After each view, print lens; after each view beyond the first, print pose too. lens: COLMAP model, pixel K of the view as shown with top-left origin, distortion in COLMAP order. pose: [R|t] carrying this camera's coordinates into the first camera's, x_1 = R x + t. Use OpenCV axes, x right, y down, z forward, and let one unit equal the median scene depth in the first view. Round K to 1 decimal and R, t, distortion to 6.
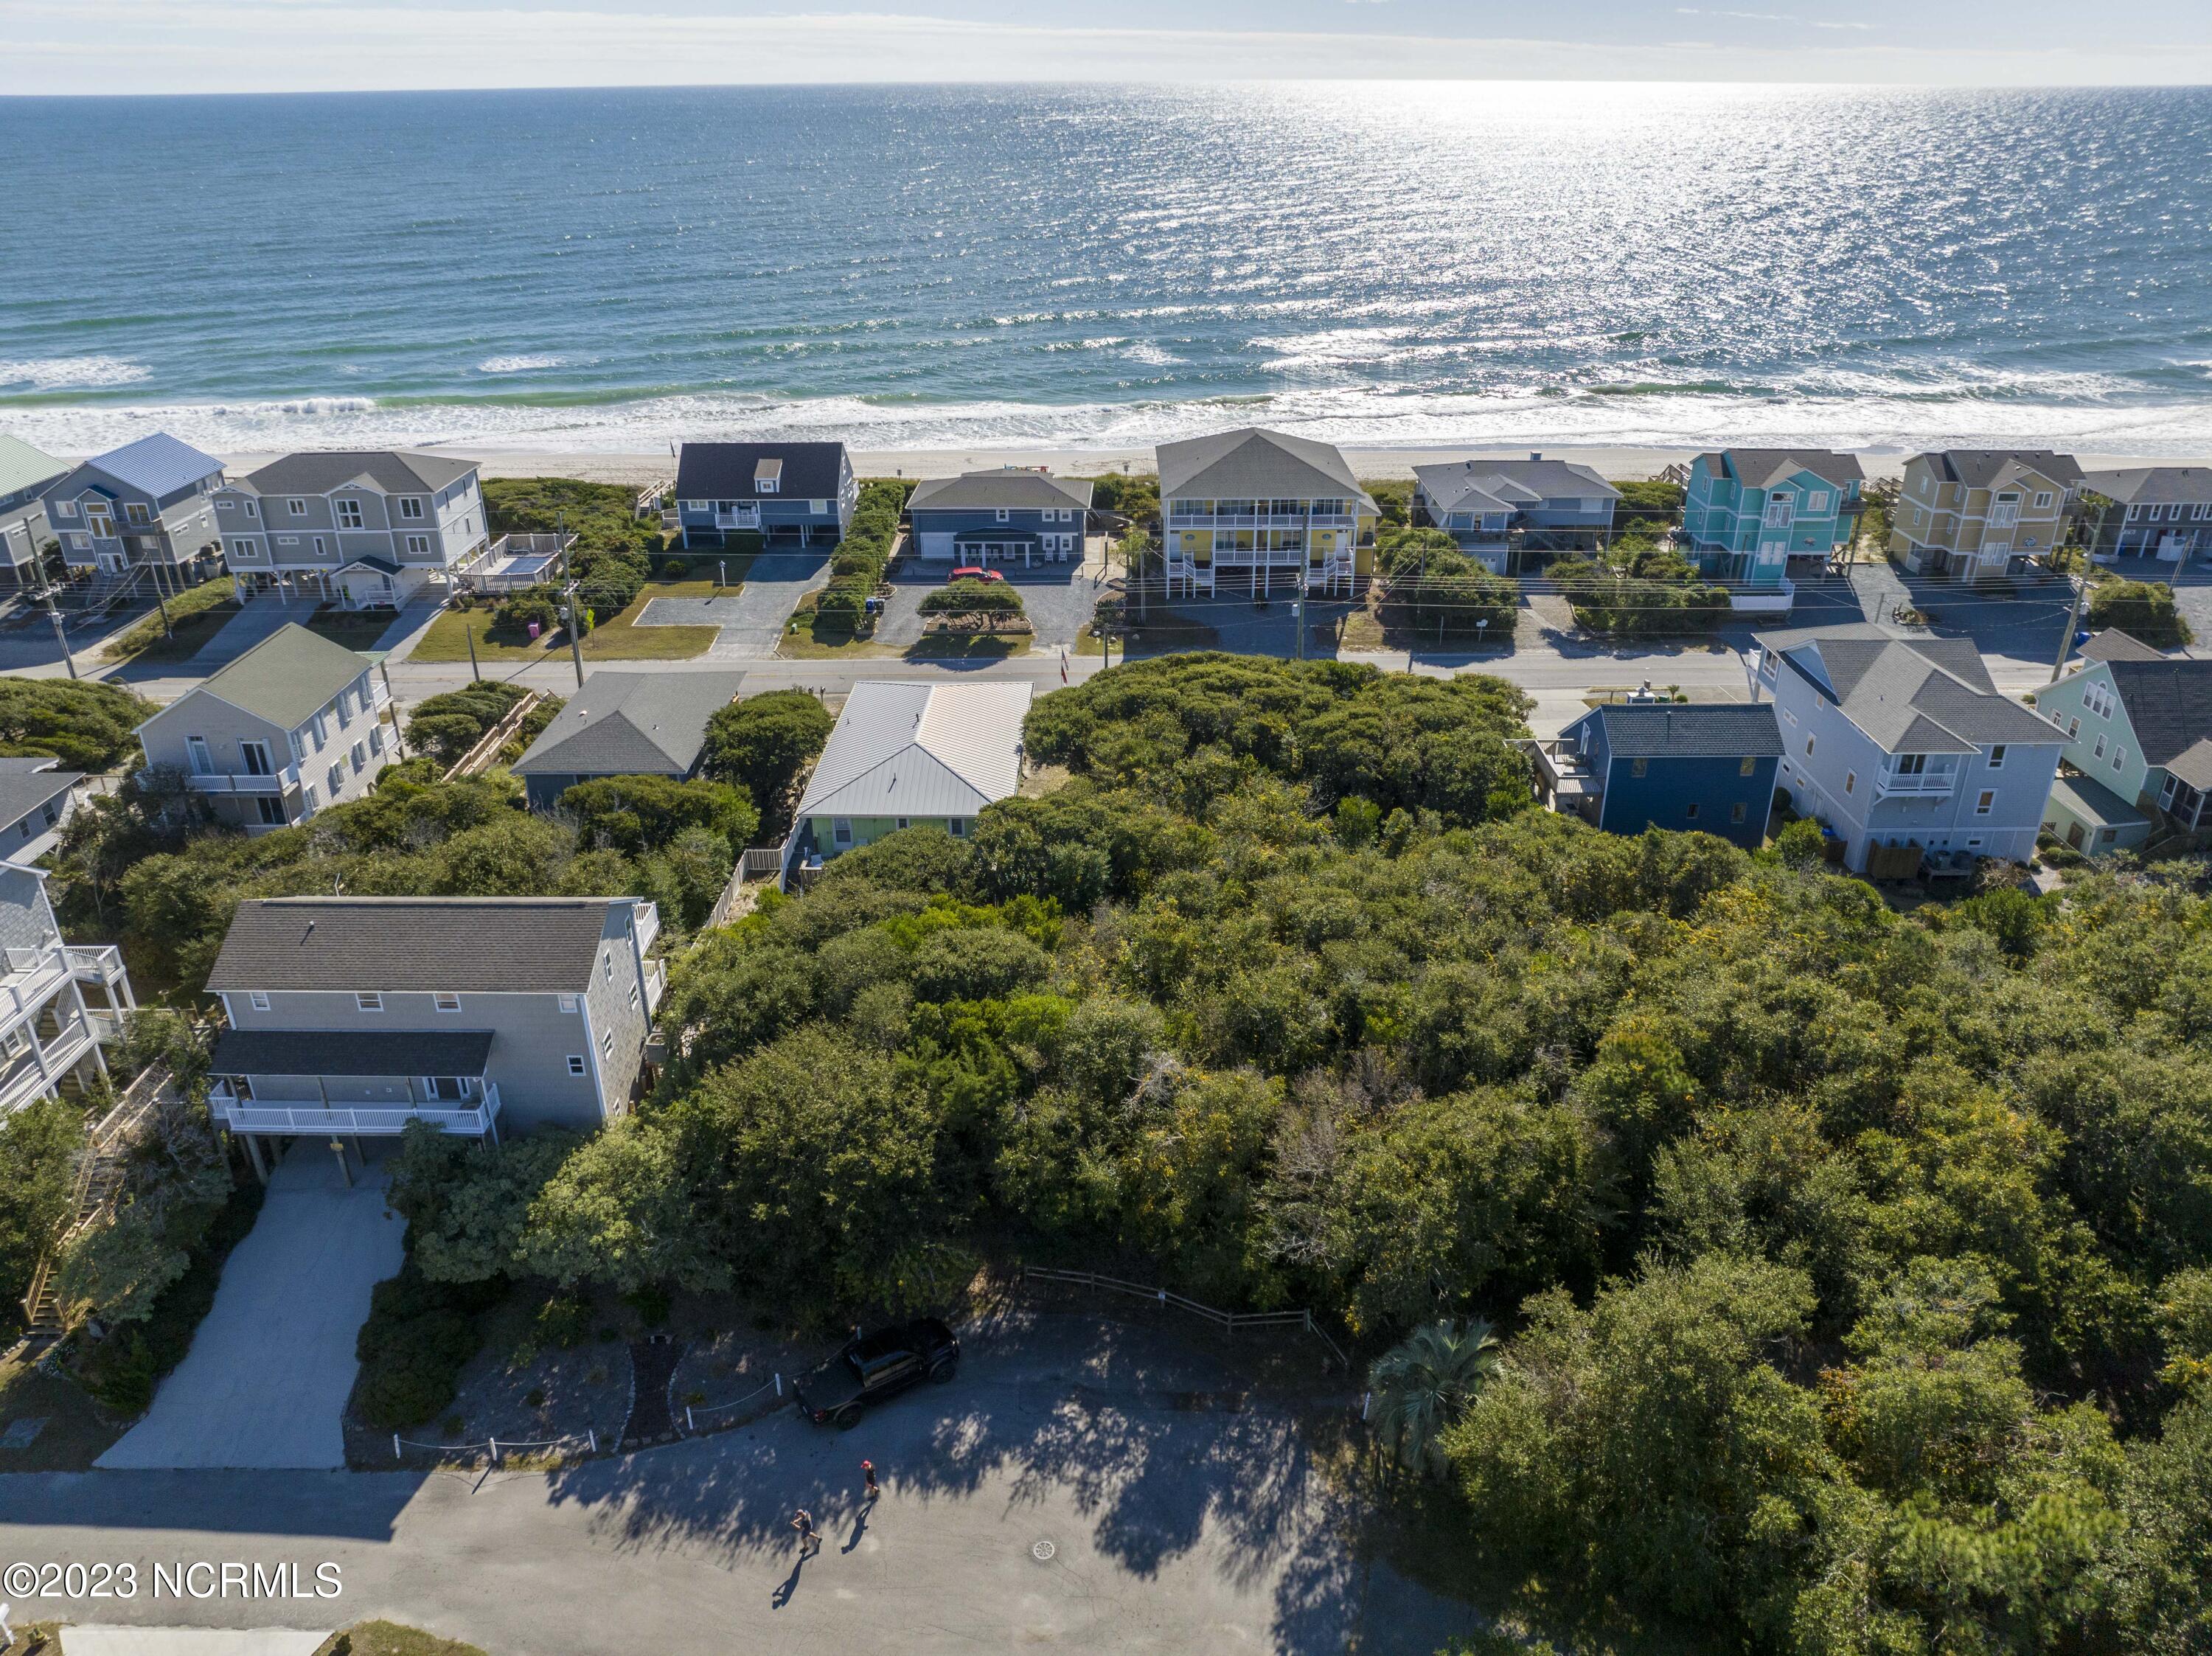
lens RADIAL K [[1526.8, 0, 1122.6], [0, 1526.8, 833.6], [0, 0, 1]] dist [-0.023515, -0.048897]
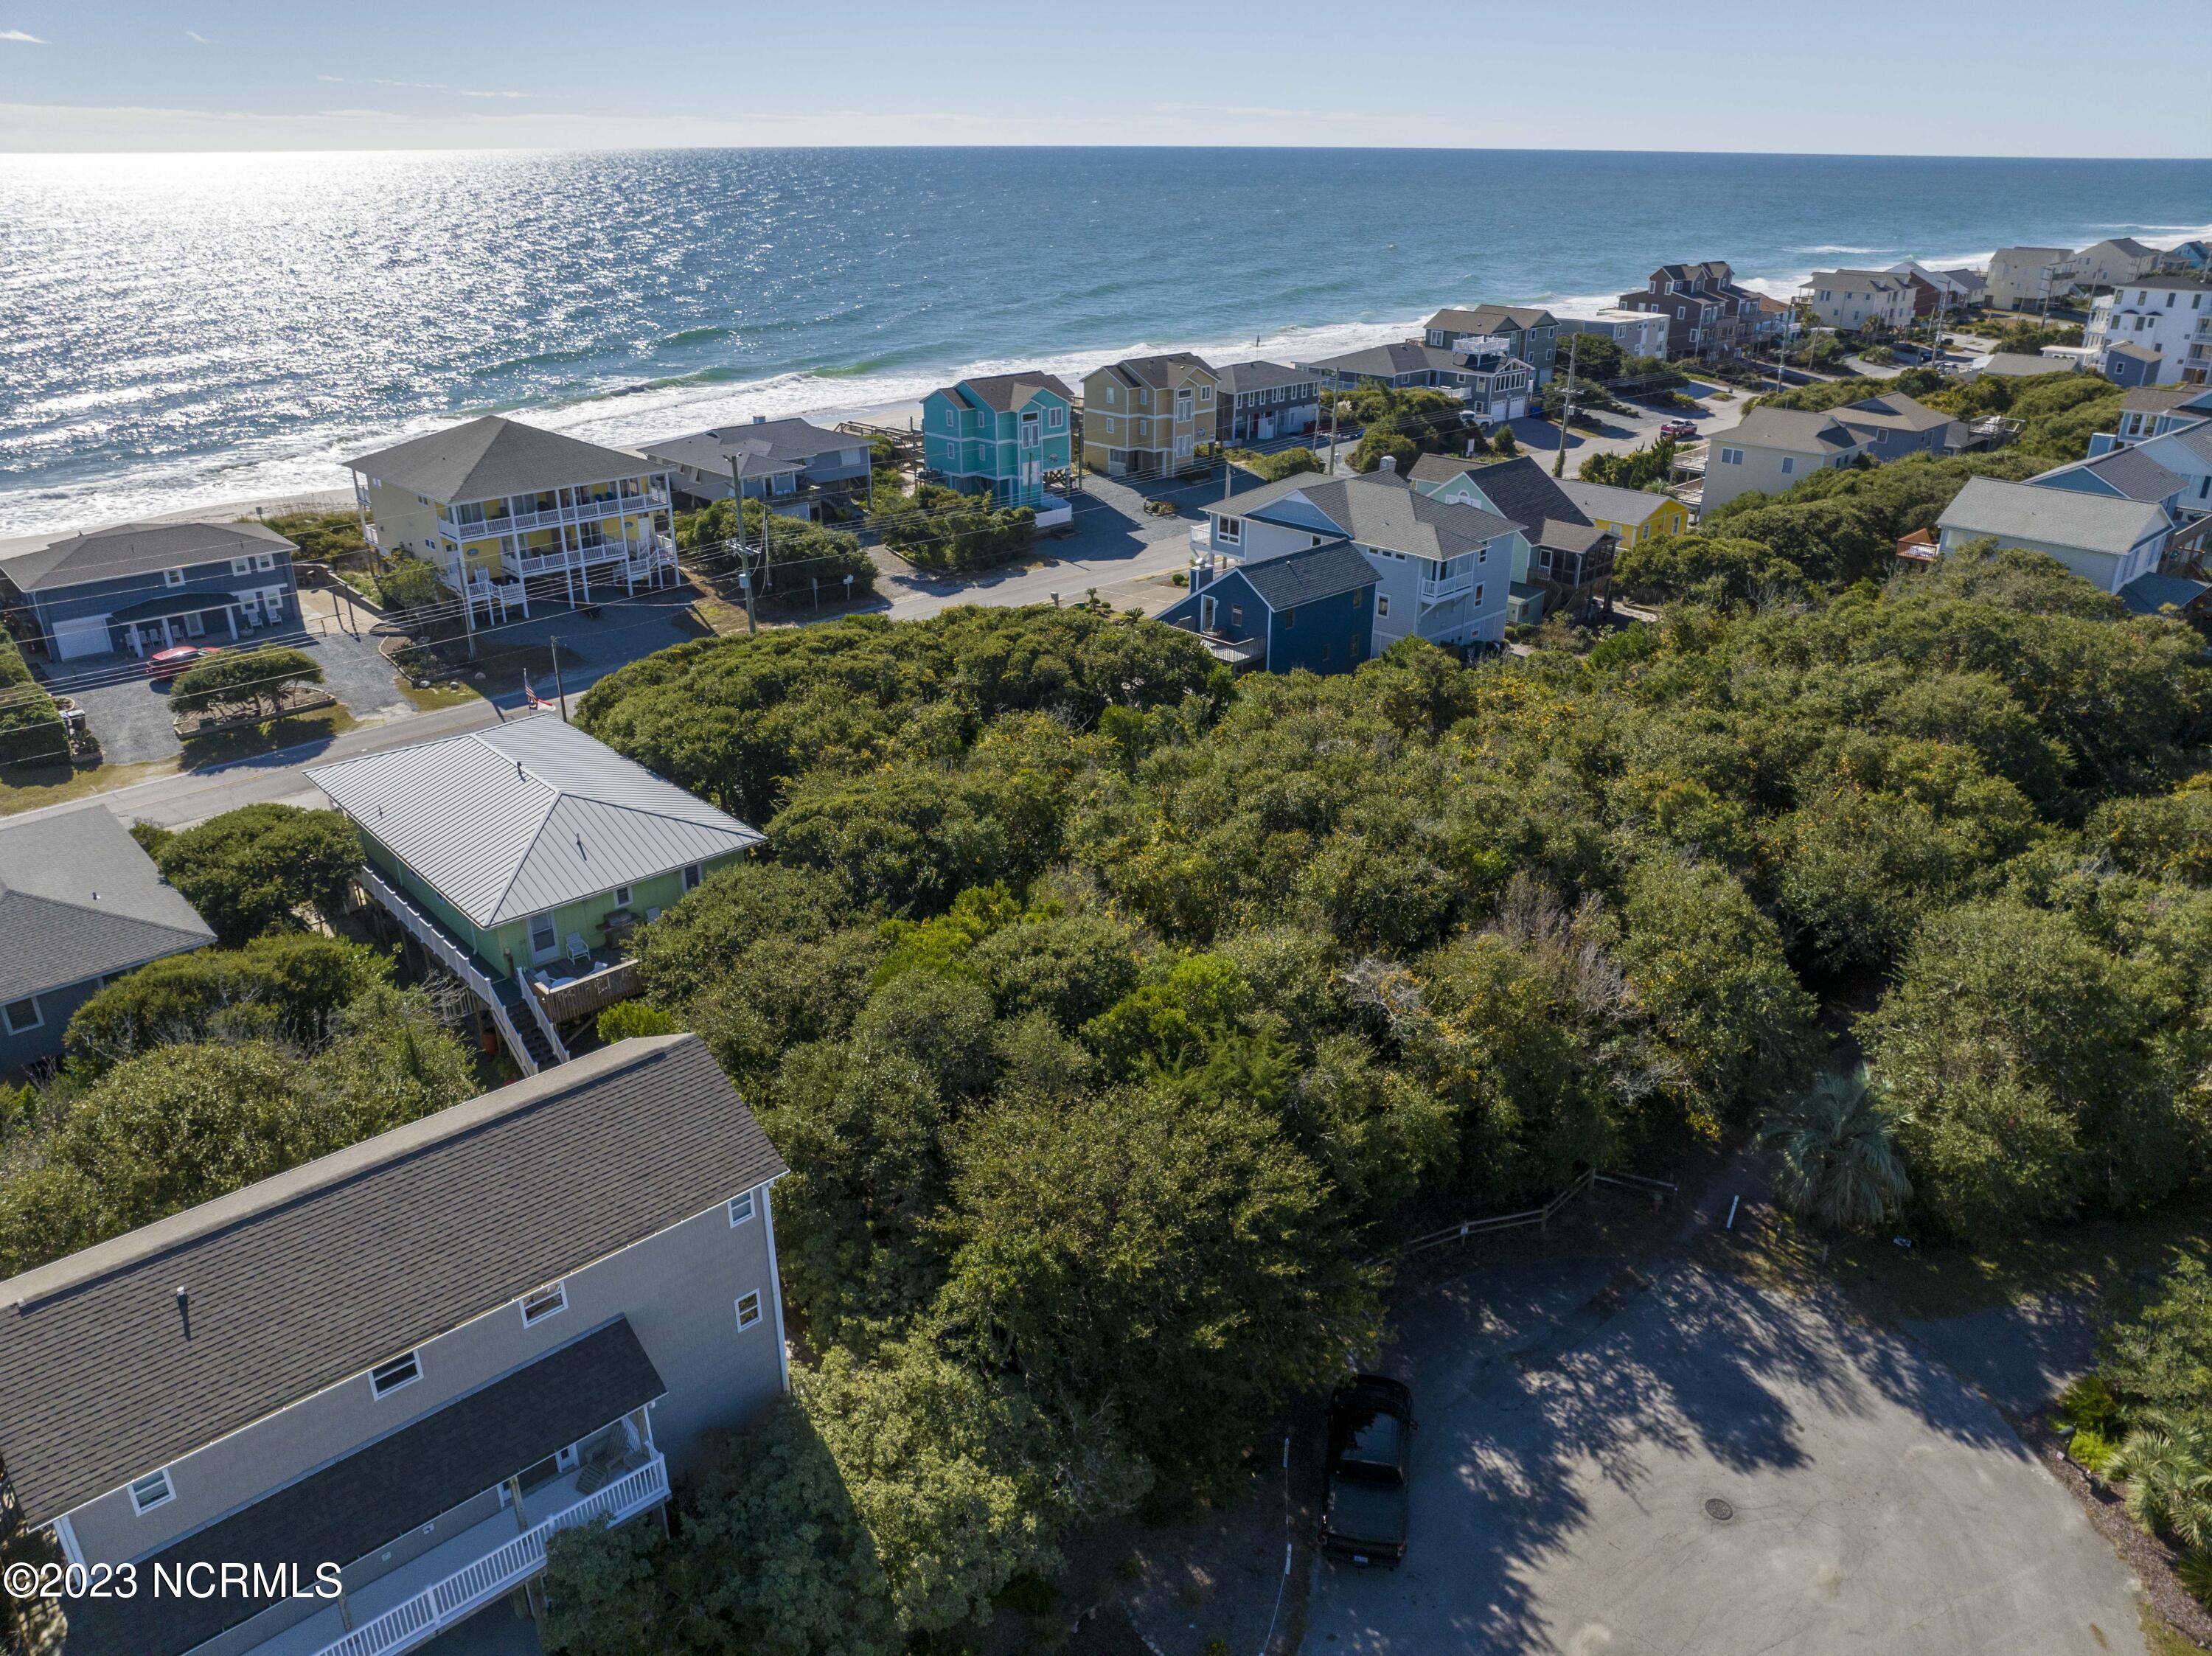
lens RADIAL K [[1538.9, 0, 1115.1], [0, 1538.9, 829.2], [0, 0, 1]] dist [-0.045365, 0.011499]
pose [[0.727979, -0.275298, 0.627899, -0.608599], [0.298876, 0.951666, 0.070738, -0.026144], [-0.617024, 0.136168, 0.775074, 0.448810]]
